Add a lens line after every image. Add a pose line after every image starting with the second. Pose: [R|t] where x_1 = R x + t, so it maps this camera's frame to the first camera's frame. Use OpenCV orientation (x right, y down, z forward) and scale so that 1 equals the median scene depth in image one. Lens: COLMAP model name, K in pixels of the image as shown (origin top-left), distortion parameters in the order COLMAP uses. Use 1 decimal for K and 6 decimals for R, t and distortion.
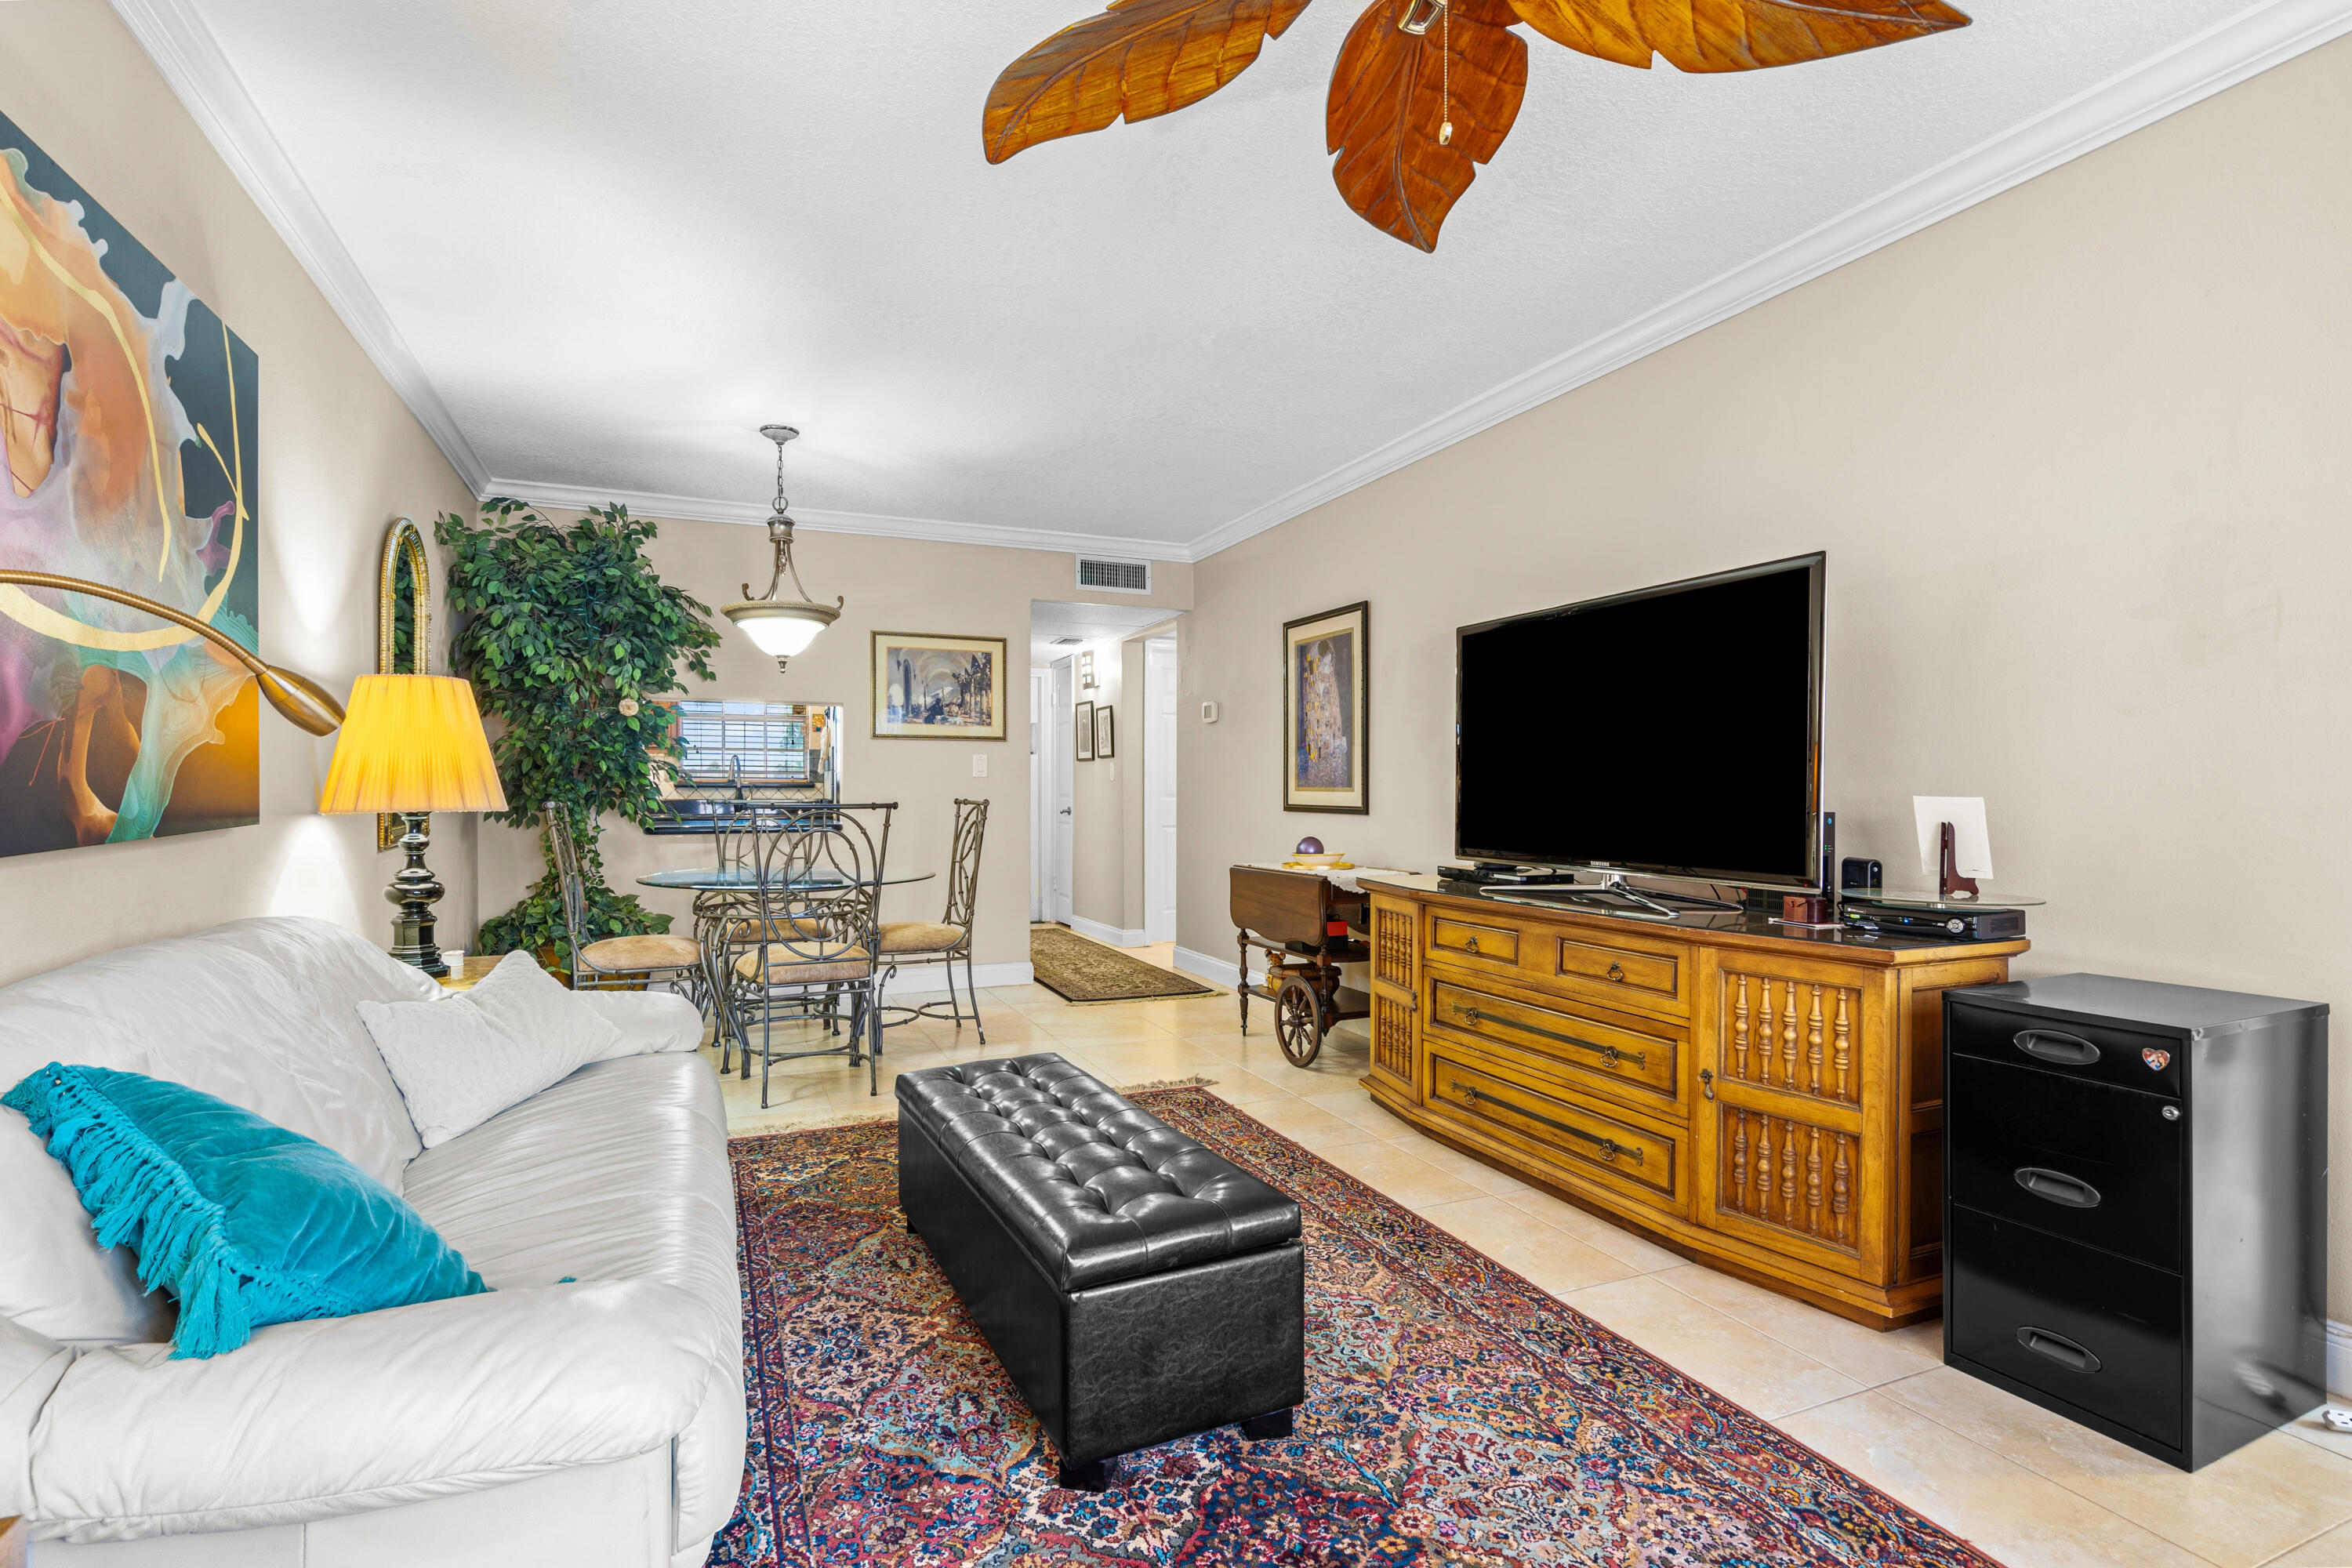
lens RADIAL K [[1076.9, 0, 1135.5], [0, 1076.9, 808.0], [0, 0, 1]] dist [-0.003363, -0.000010]
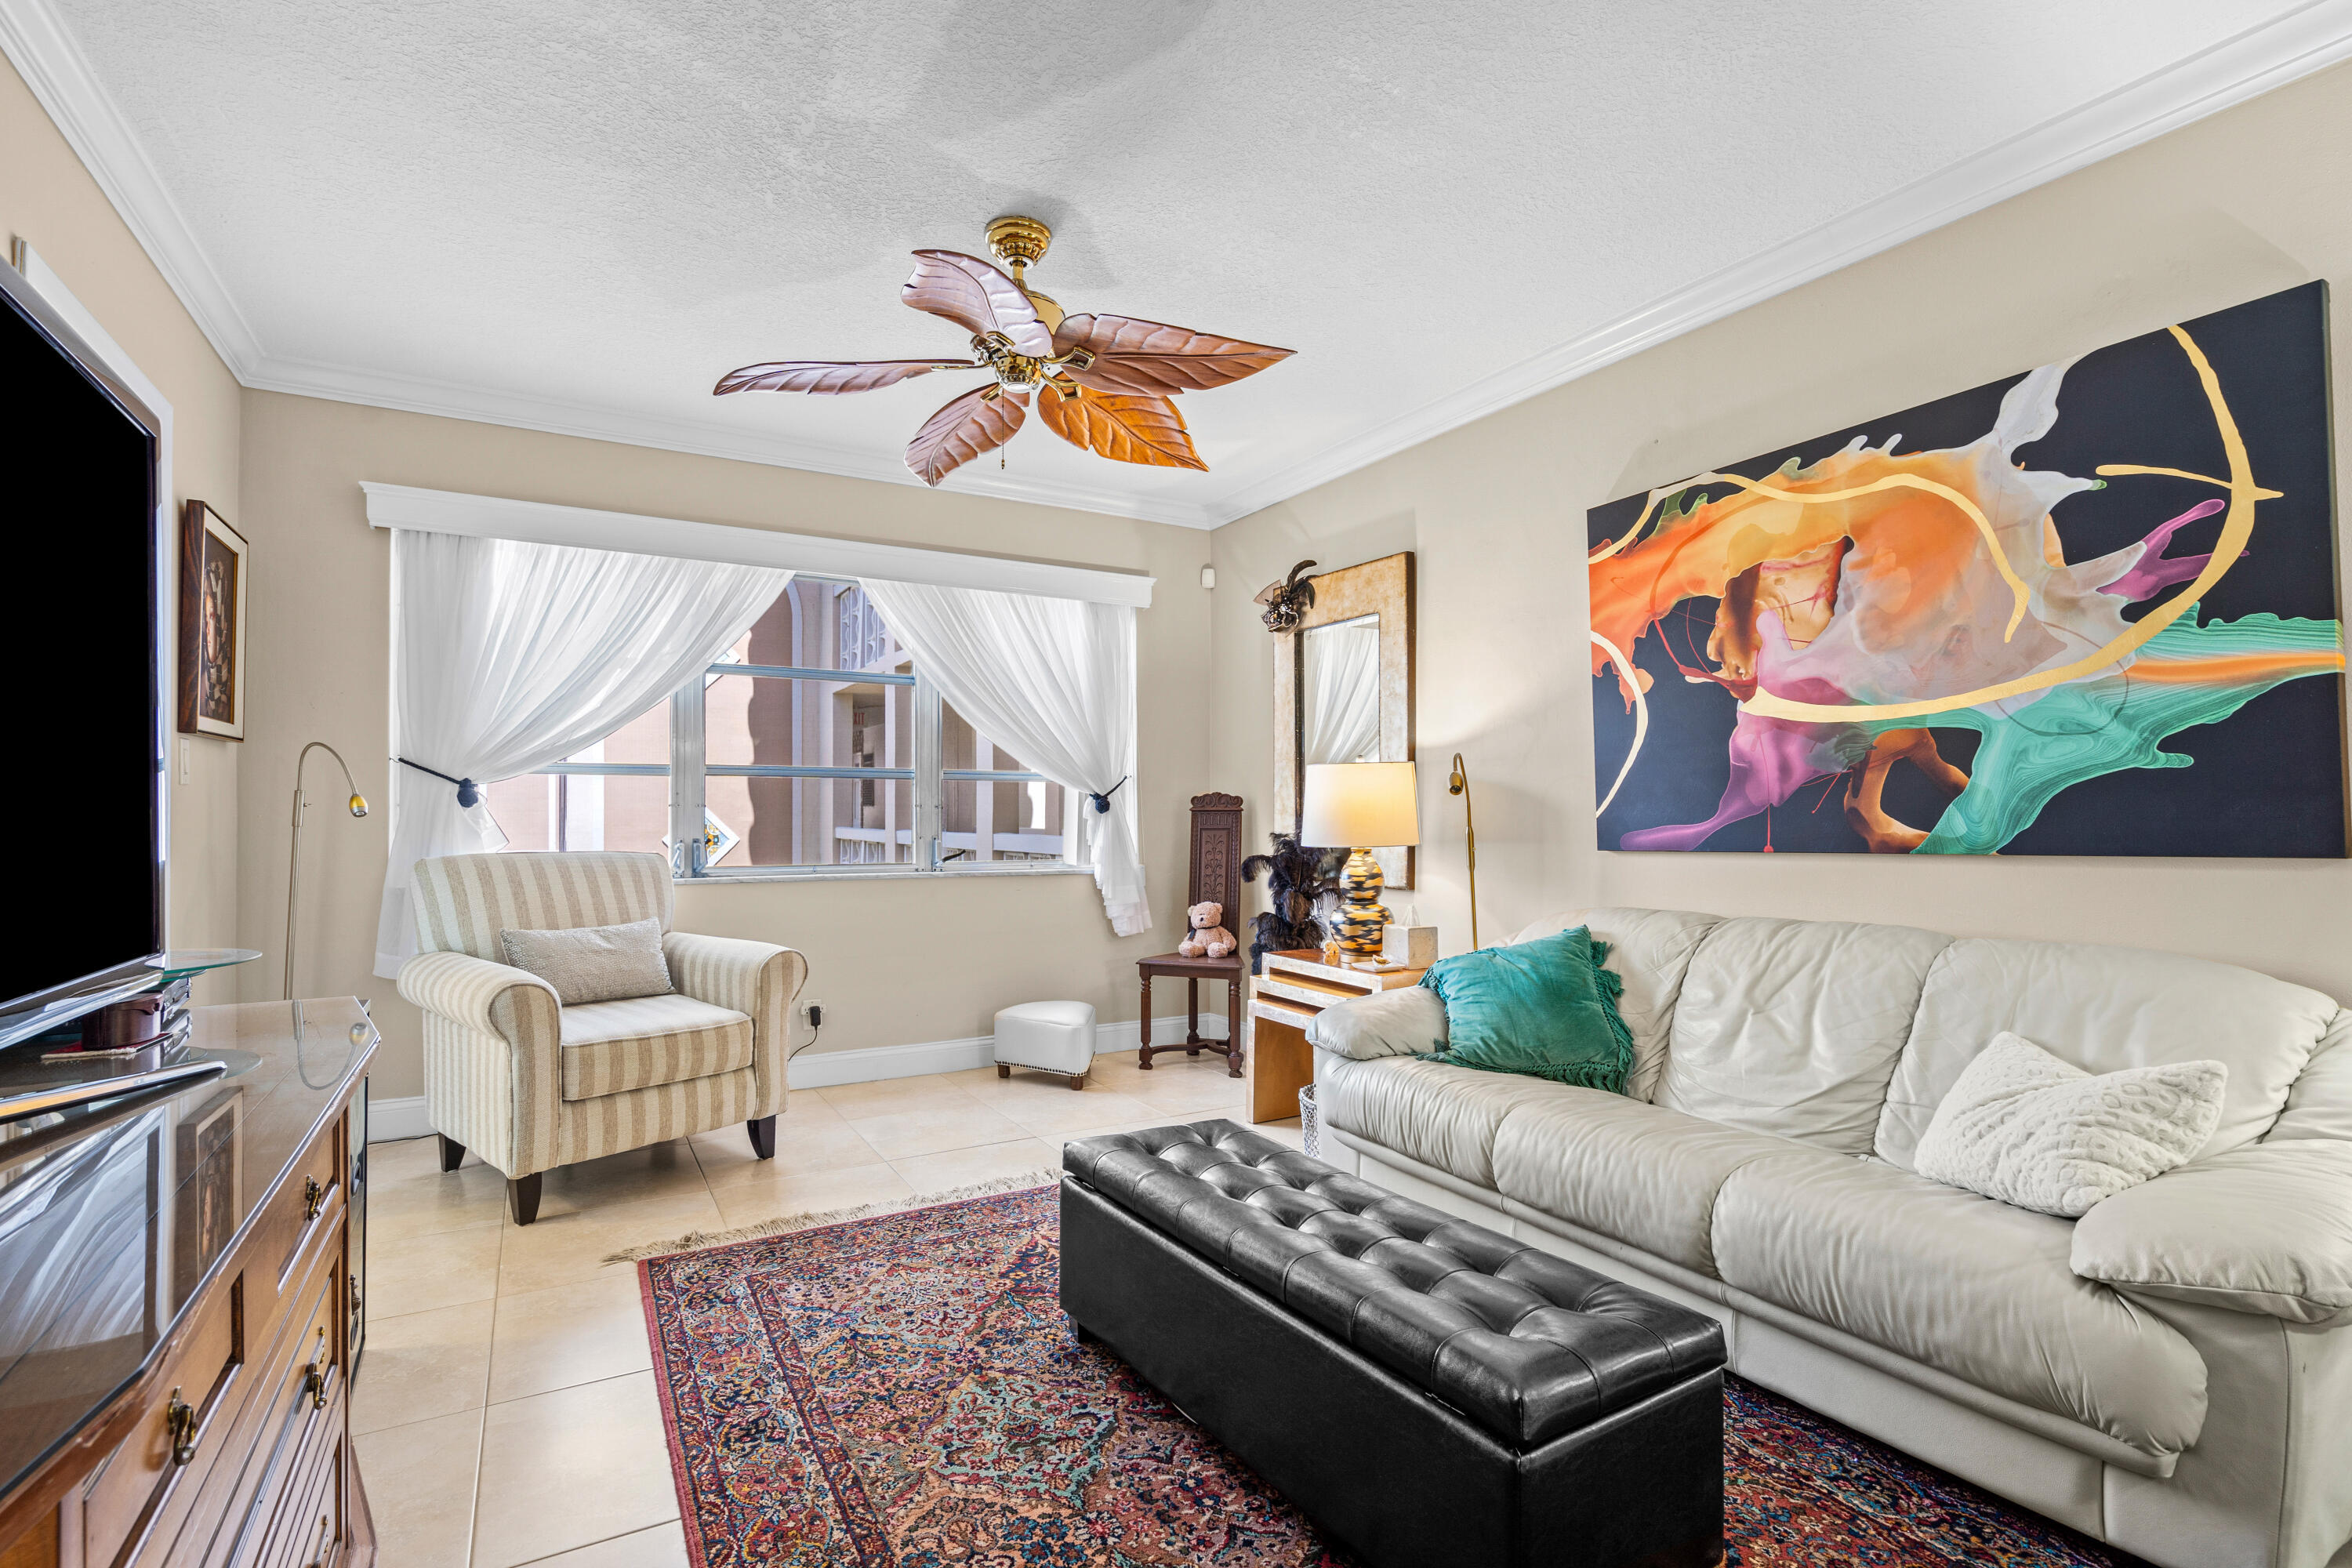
lens RADIAL K [[1076.9, 0, 1135.5], [0, 1076.9, 808.0], [0, 0, 1]] dist [-0.003363, -0.000010]
pose [[-0.992758, -0.002988, -0.120091, 0.178352], [-0.003952, 0.999962, 0.007790, -0.026595], [0.120063, 0.008208, -0.992732, 1.814806]]
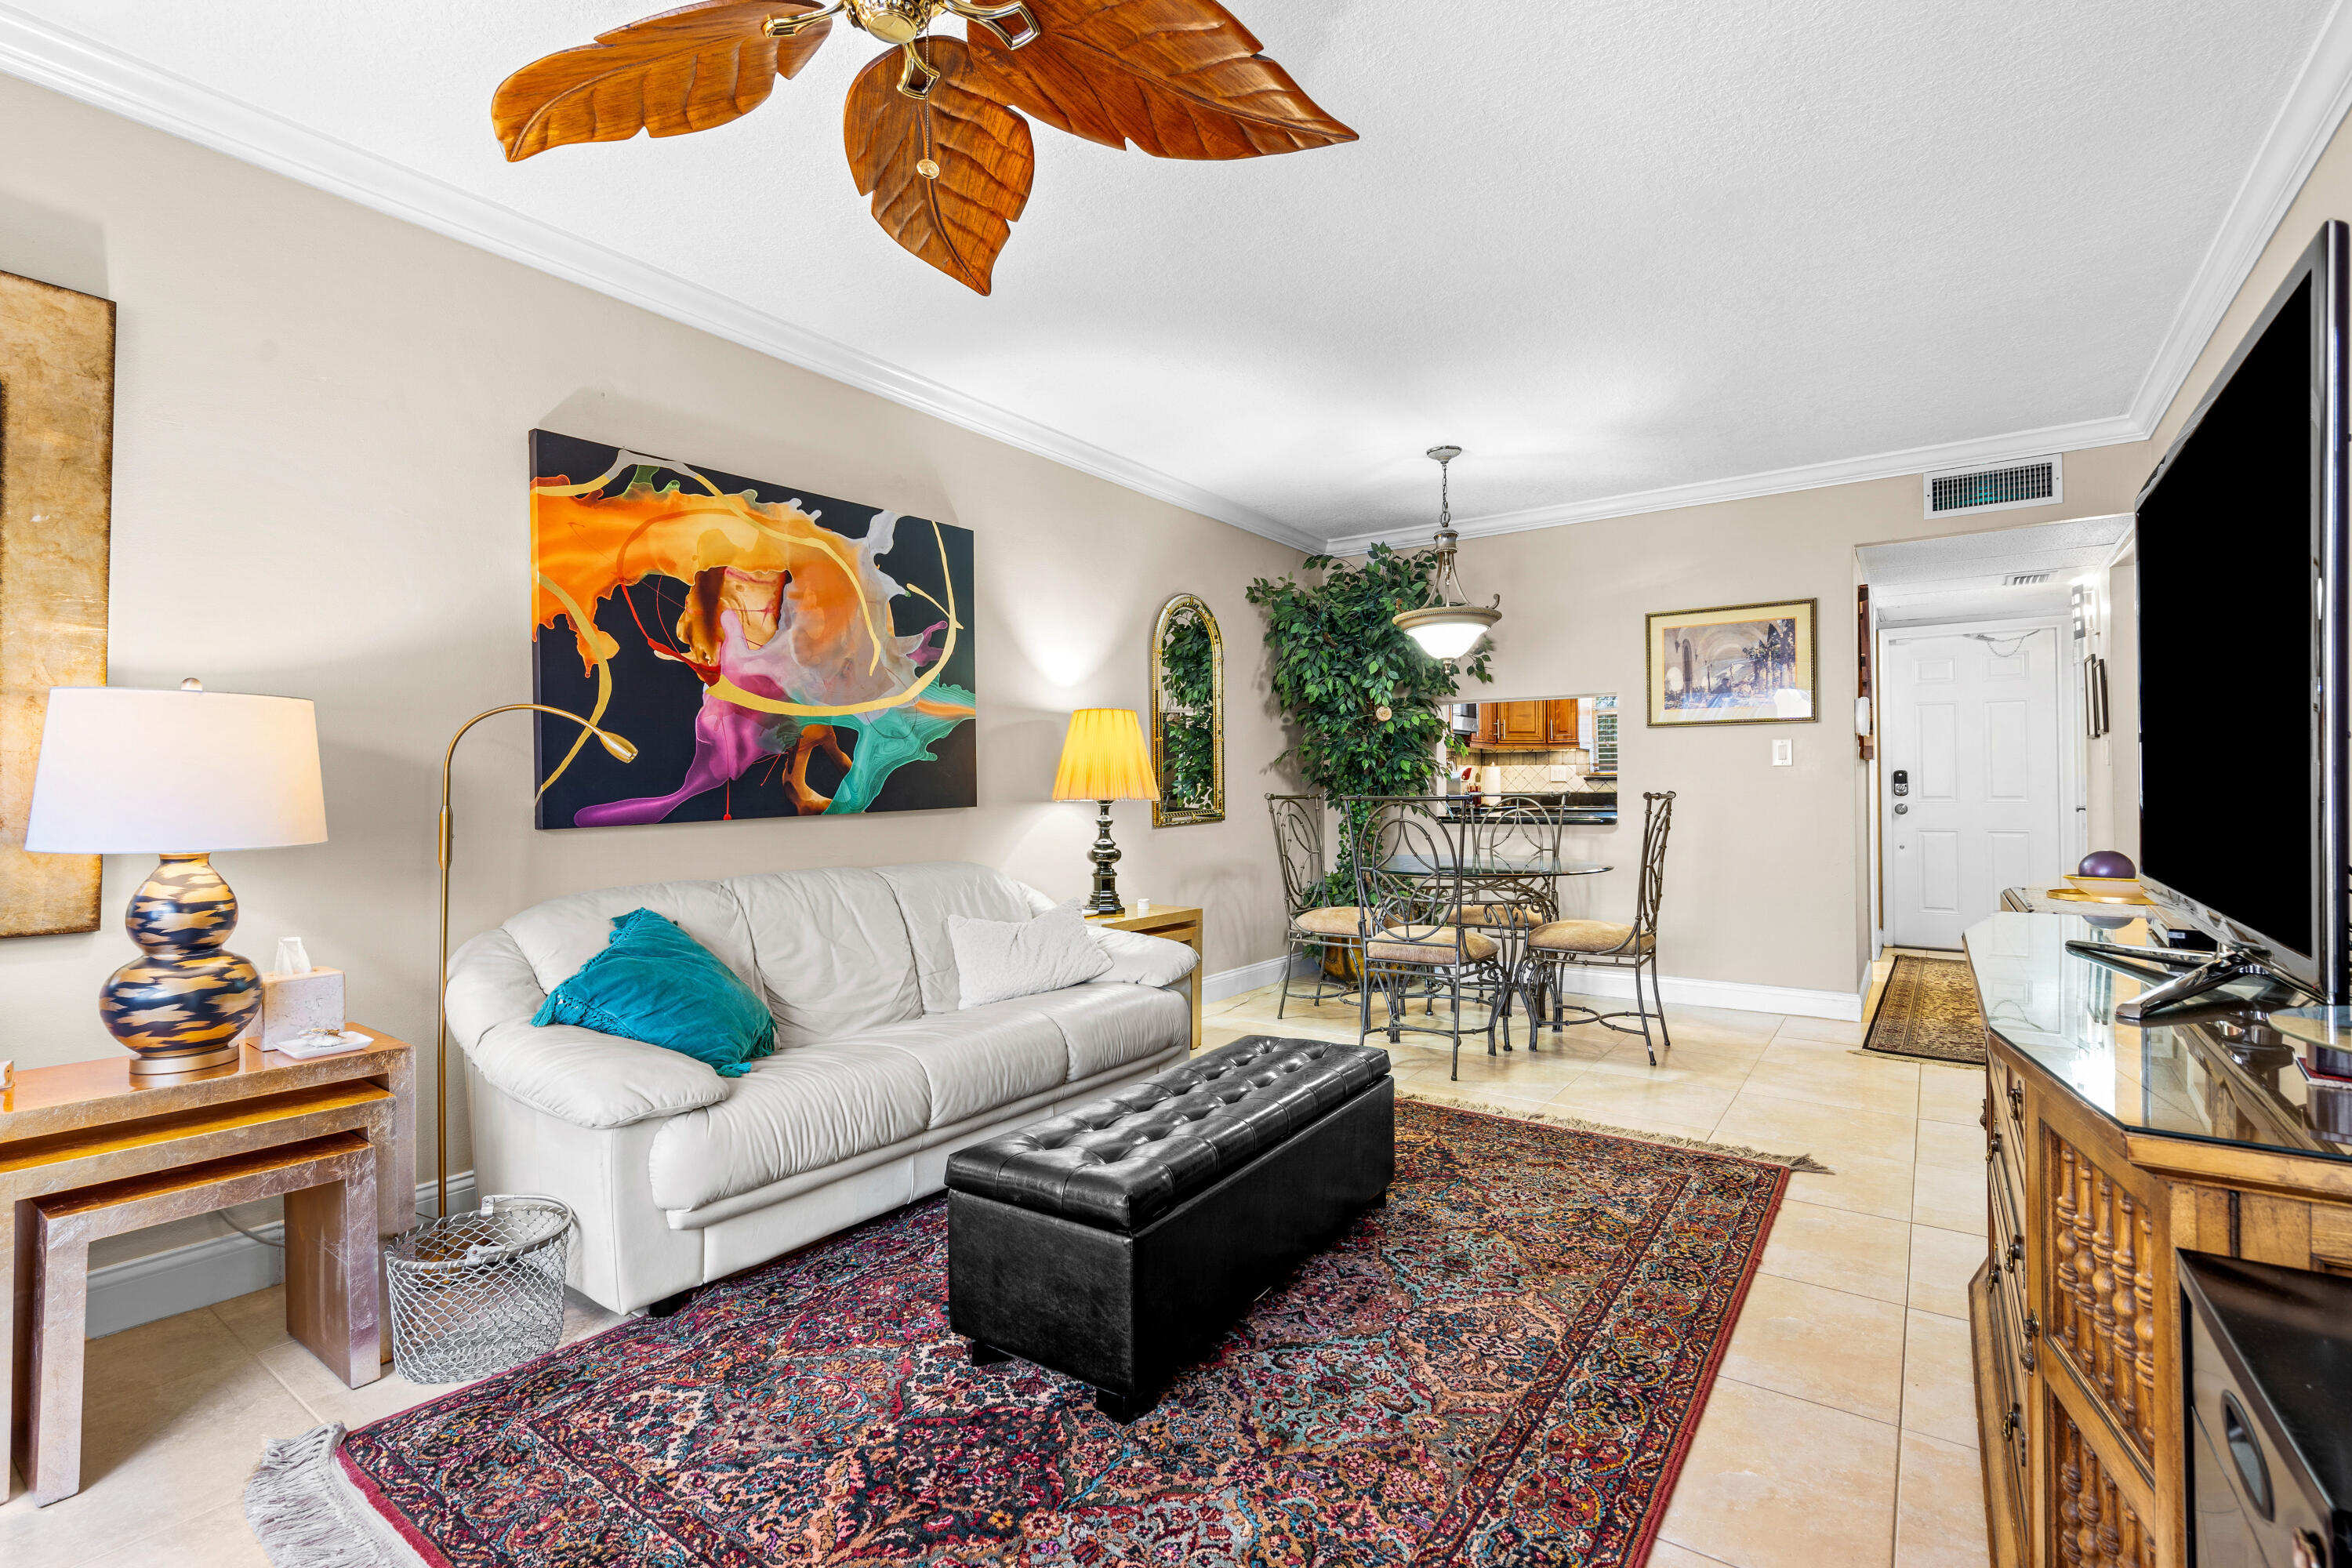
lens RADIAL K [[1053.3, 0, 1176.0], [0, 1053.3, 784.0], [0, 0, 1]] dist [-0.008289, 0.000013]
pose [[0.534994, -0.005626, -0.844837, 0.809337], [-0.007090, 0.999913, -0.011148, -0.004605], [0.844826, 0.011954, 0.534908, 0.410346]]
